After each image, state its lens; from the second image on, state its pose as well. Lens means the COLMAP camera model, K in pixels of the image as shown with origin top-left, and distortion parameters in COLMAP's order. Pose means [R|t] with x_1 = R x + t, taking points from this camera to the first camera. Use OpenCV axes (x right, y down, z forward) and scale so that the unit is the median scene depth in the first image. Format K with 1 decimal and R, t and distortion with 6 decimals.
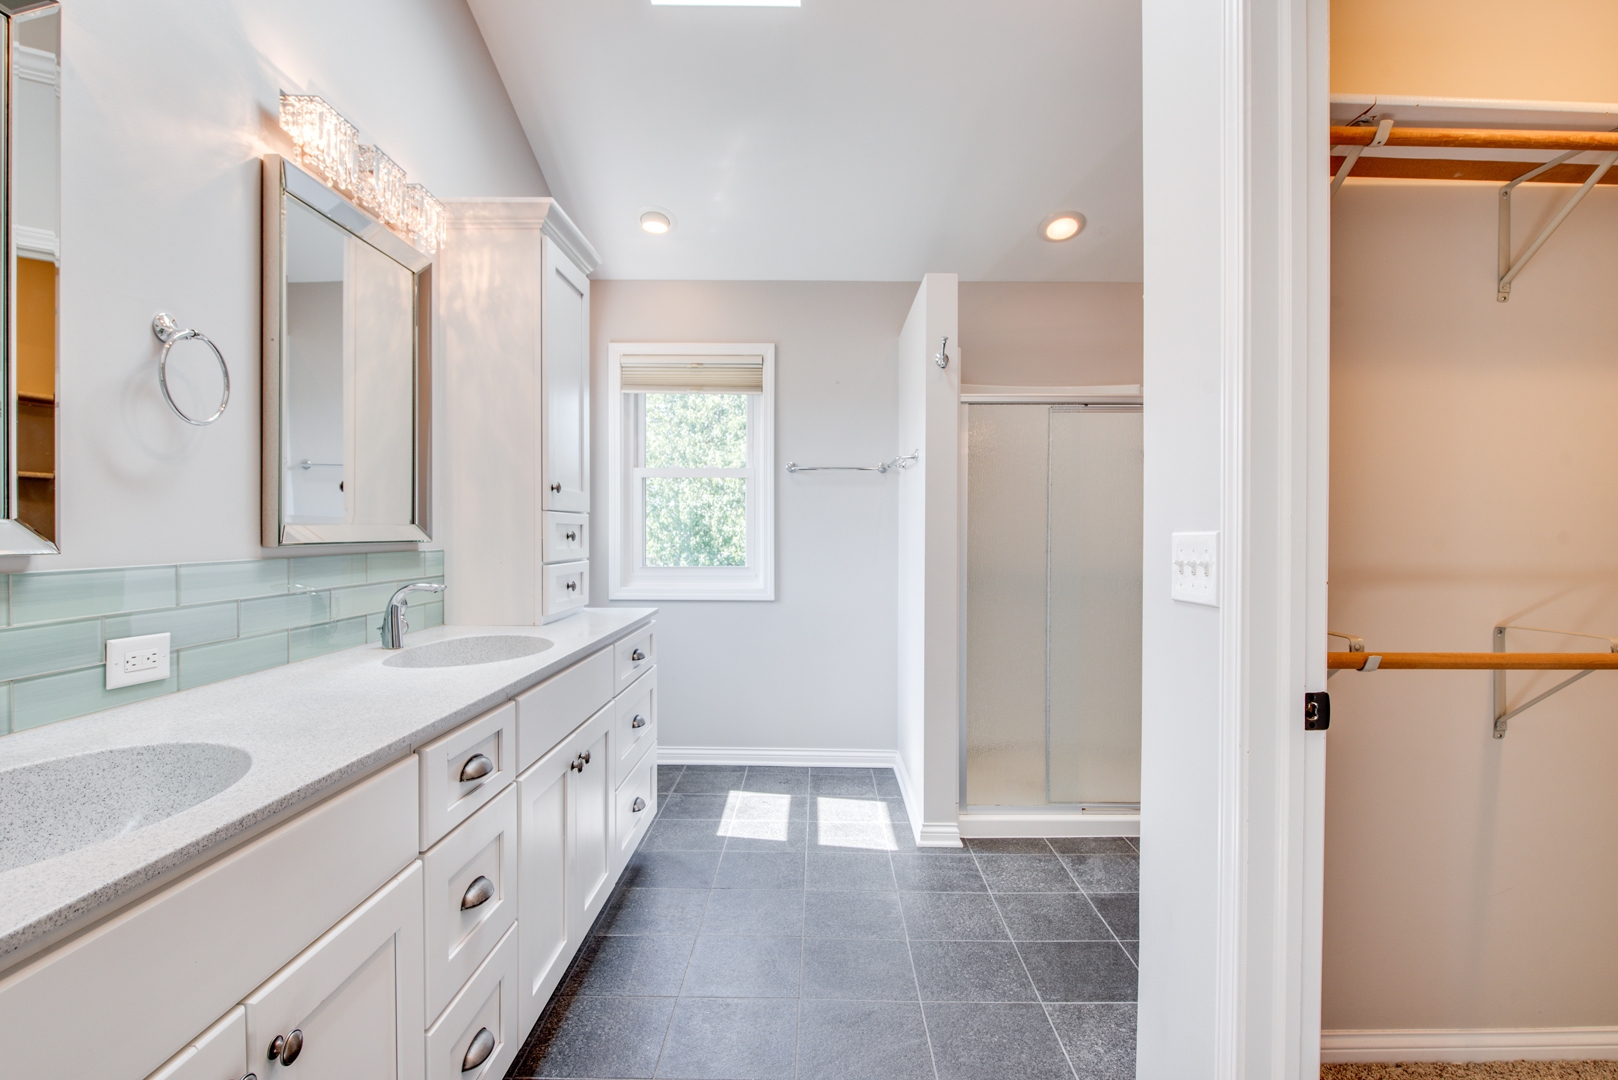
lens RADIAL K [[807.2, 0, 818.4], [0, 807.2, 534.1], [0, 0, 1]] dist [-0.007417, -0.003286]
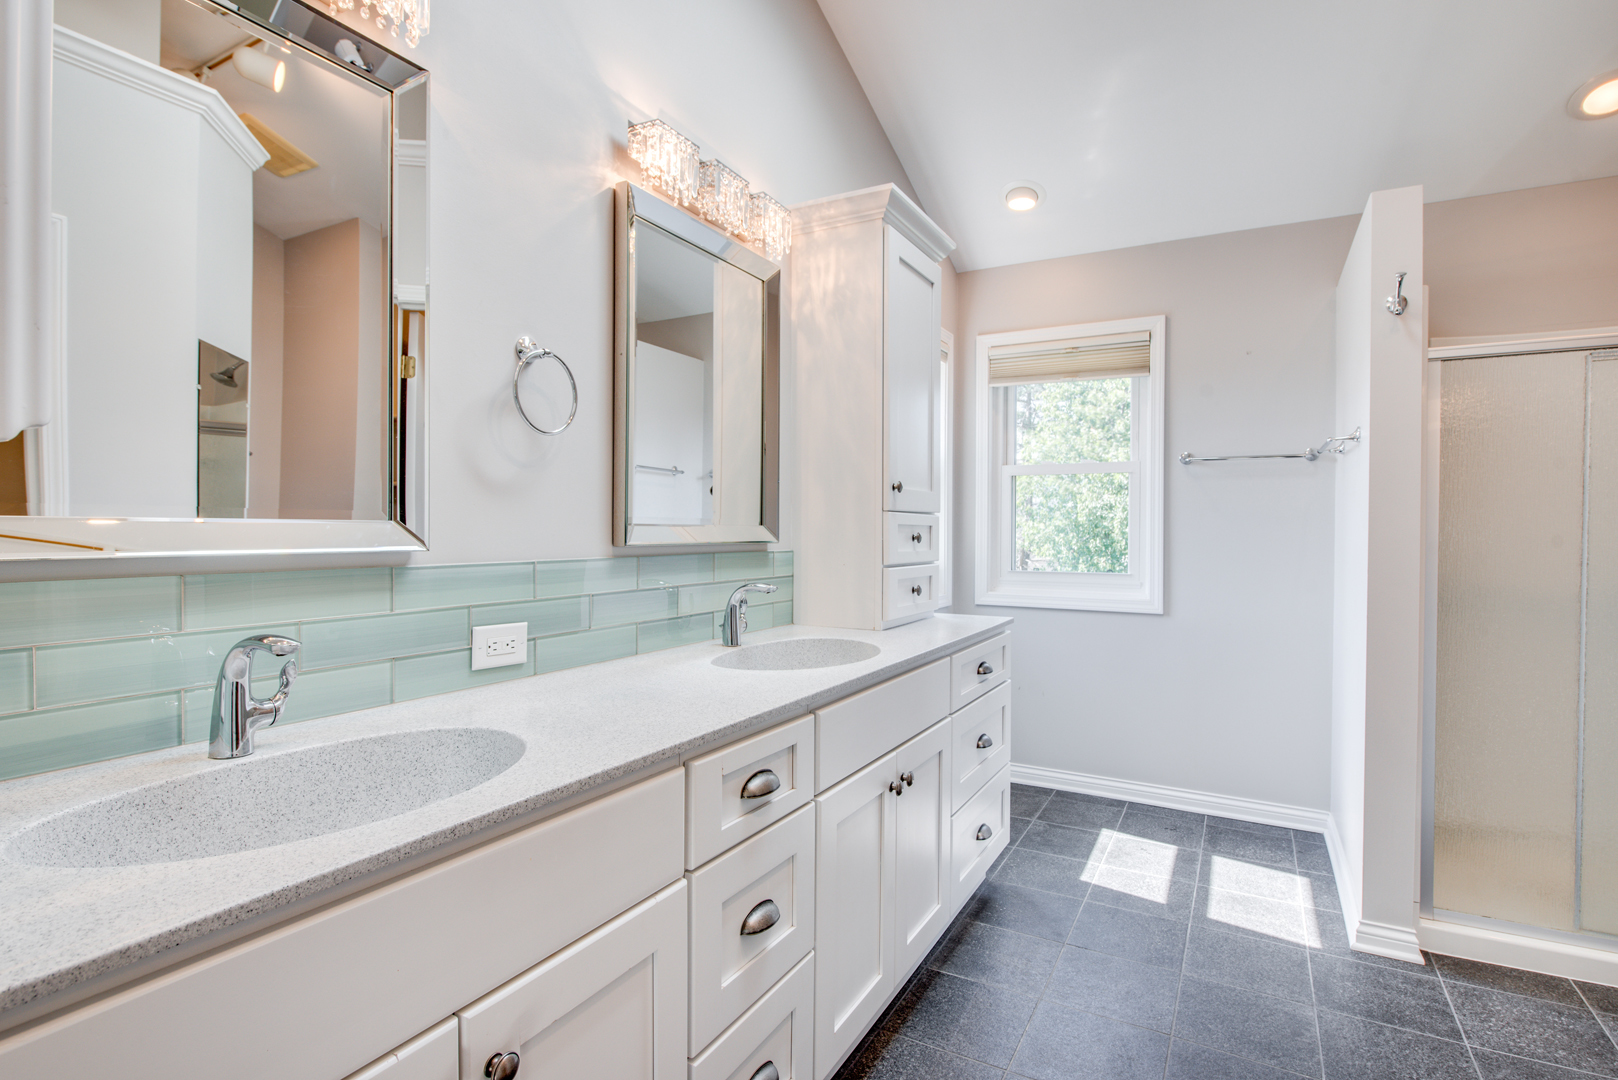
lens RADIAL K [[807.2, 0, 806.3], [0, 807.2, 537.3], [0, 0, 1]] dist [-0.007417, -0.003286]
pose [[0.877797, 0.005783, -0.478998, 0.038734], [-0.004900, 0.999983, 0.003093, -0.000461], [0.479007, -0.000368, 0.877811, 0.111091]]
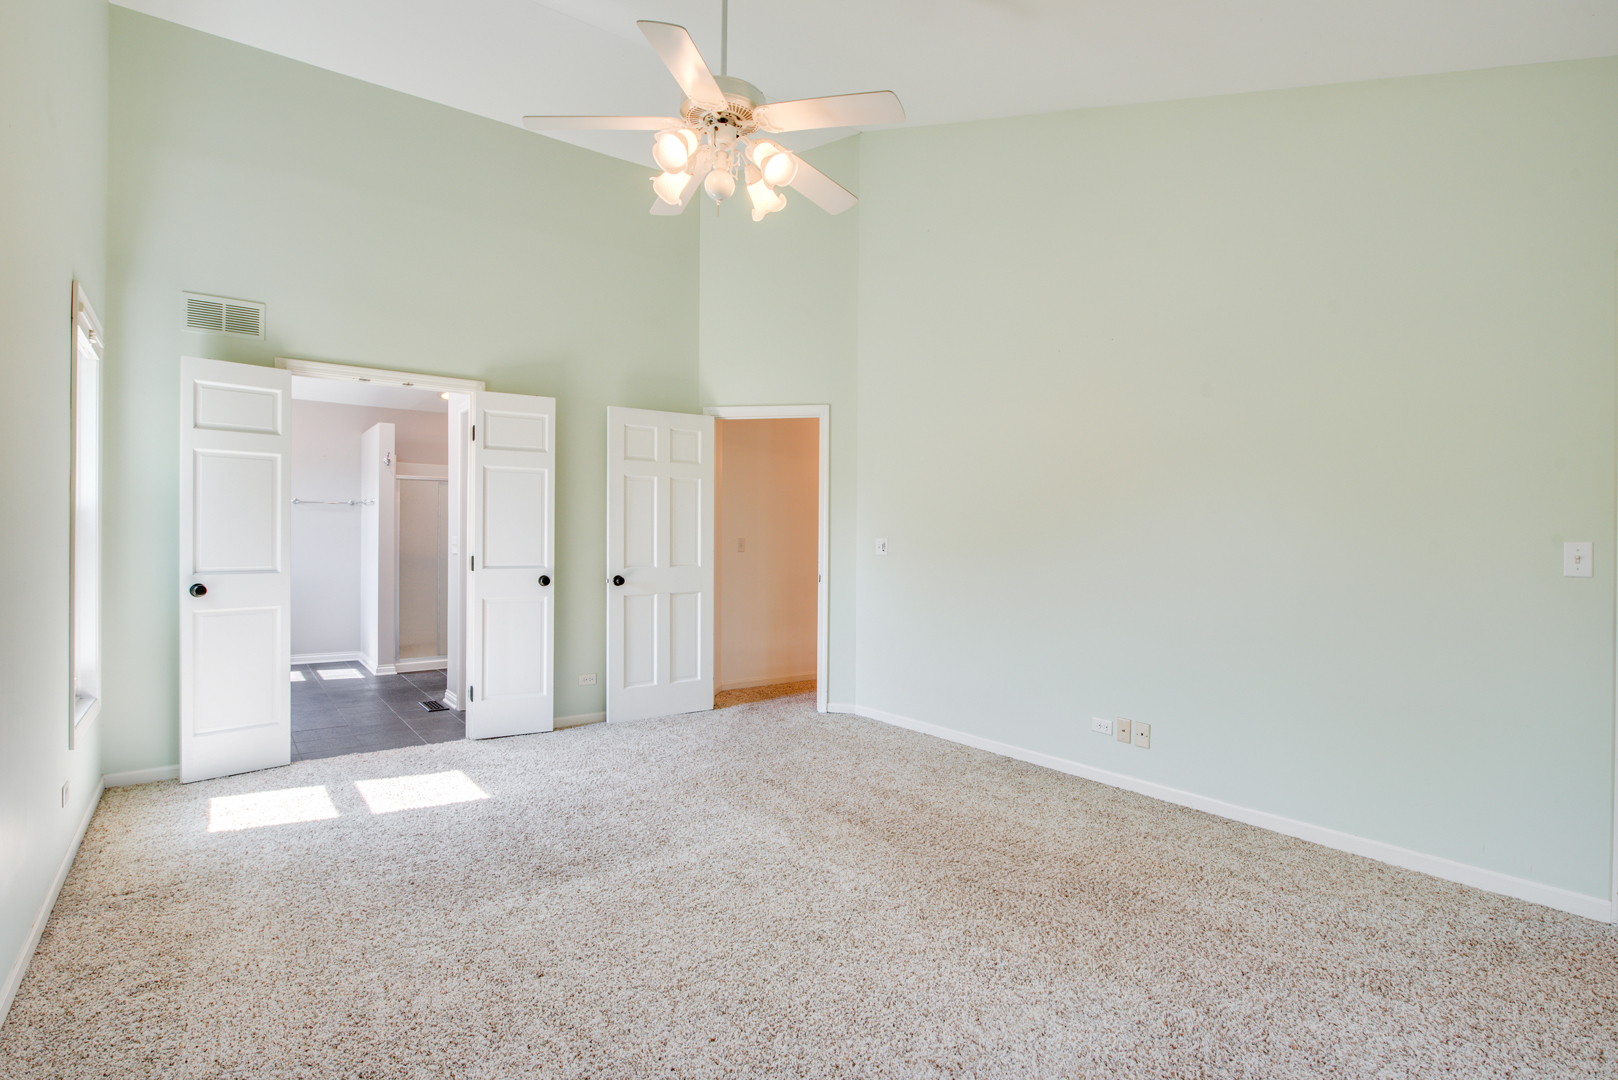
lens RADIAL K [[807.2, 0, 808.4], [0, 807.2, 539.8], [0, 0, 1]] dist [-0.007417, -0.003286]
pose [[0.802074, -0.002460, 0.597219, -0.317090], [0.001540, 0.999997, 0.002051, 0.003970], [-0.597223, -0.000725, 0.802075, -1.939904]]
